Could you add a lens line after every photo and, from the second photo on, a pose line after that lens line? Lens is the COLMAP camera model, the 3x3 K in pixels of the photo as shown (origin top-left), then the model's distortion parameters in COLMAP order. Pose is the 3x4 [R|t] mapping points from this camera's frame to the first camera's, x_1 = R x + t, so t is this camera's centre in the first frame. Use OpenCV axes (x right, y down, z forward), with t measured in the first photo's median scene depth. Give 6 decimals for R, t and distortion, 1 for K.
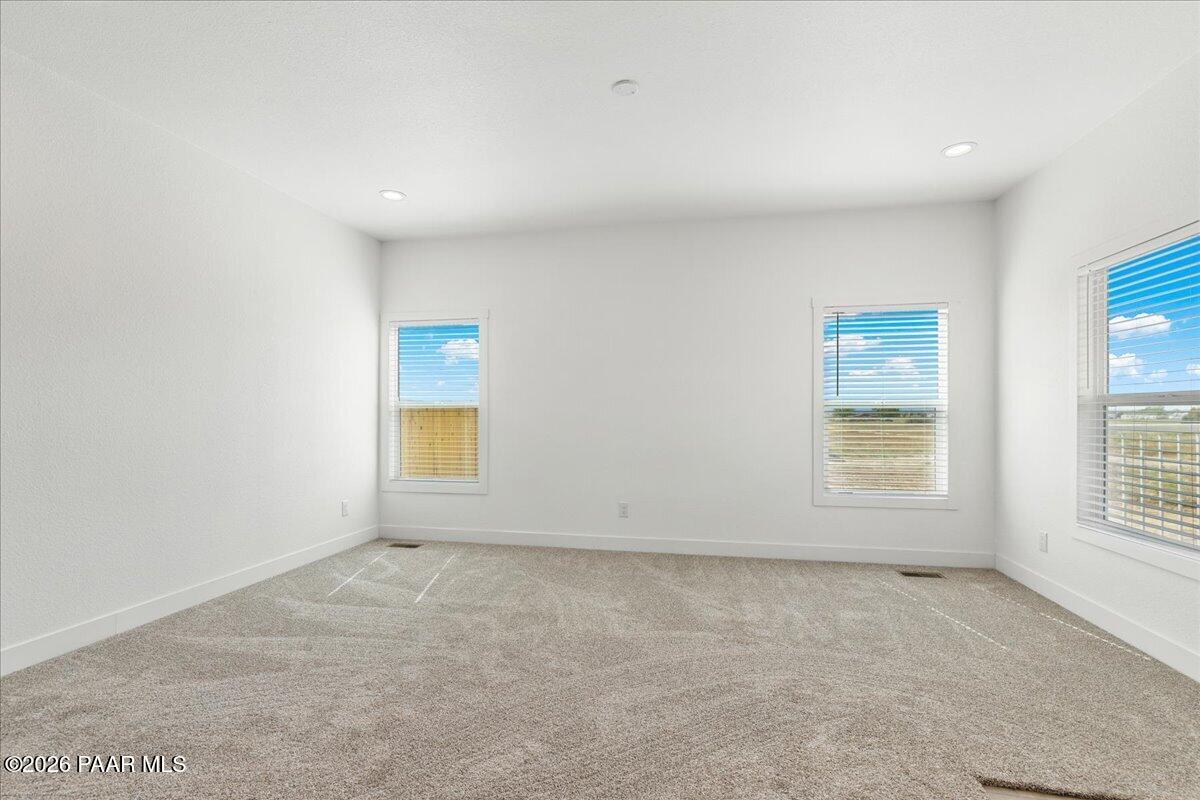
lens RADIAL K [[531.4, 0, 604.4], [0, 531.4, 407.3], [0, 0, 1]] dist [-0.003454, 0.001917]
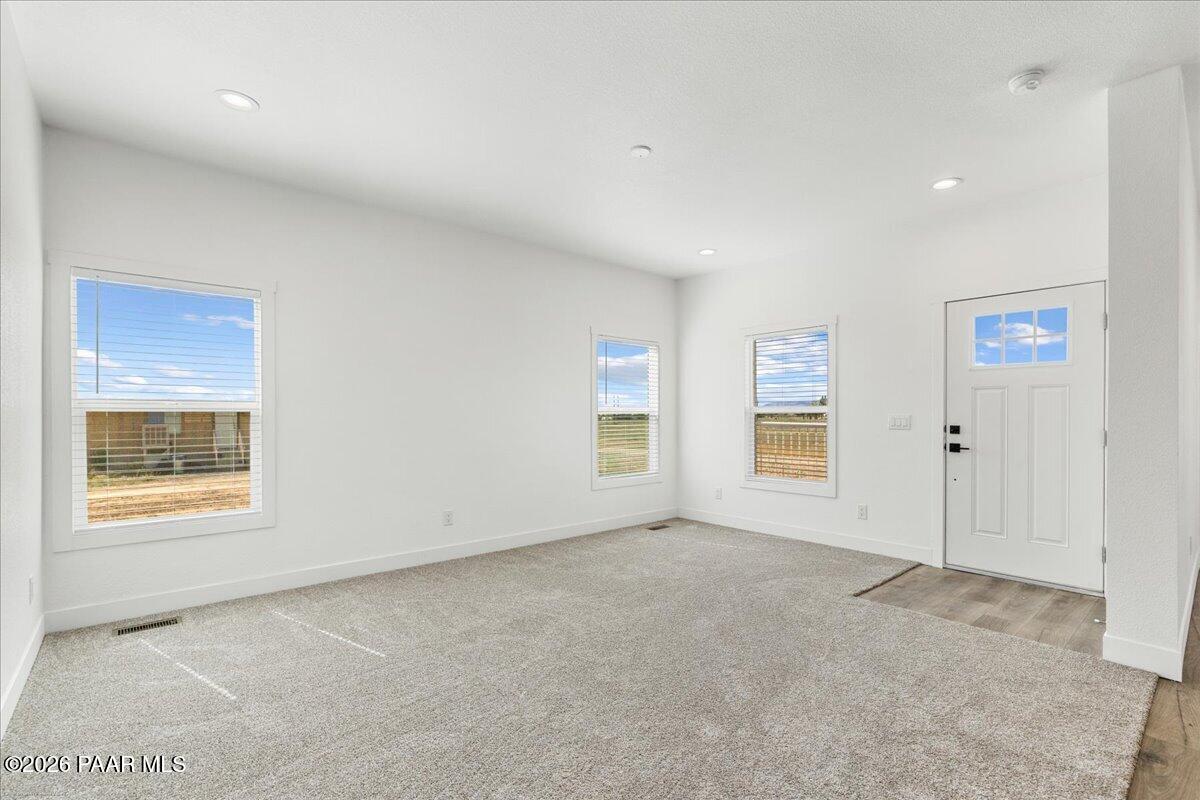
lens RADIAL K [[531.4, 0, 602.4], [0, 531.4, 408.5], [0, 0, 1]] dist [-0.003454, 0.001917]
pose [[0.622312, 0.010061, 0.782705, -0.614875], [-0.005538, 0.999949, -0.008450, -0.000173], [-0.782750, 0.000923, 0.622335, 0.195260]]
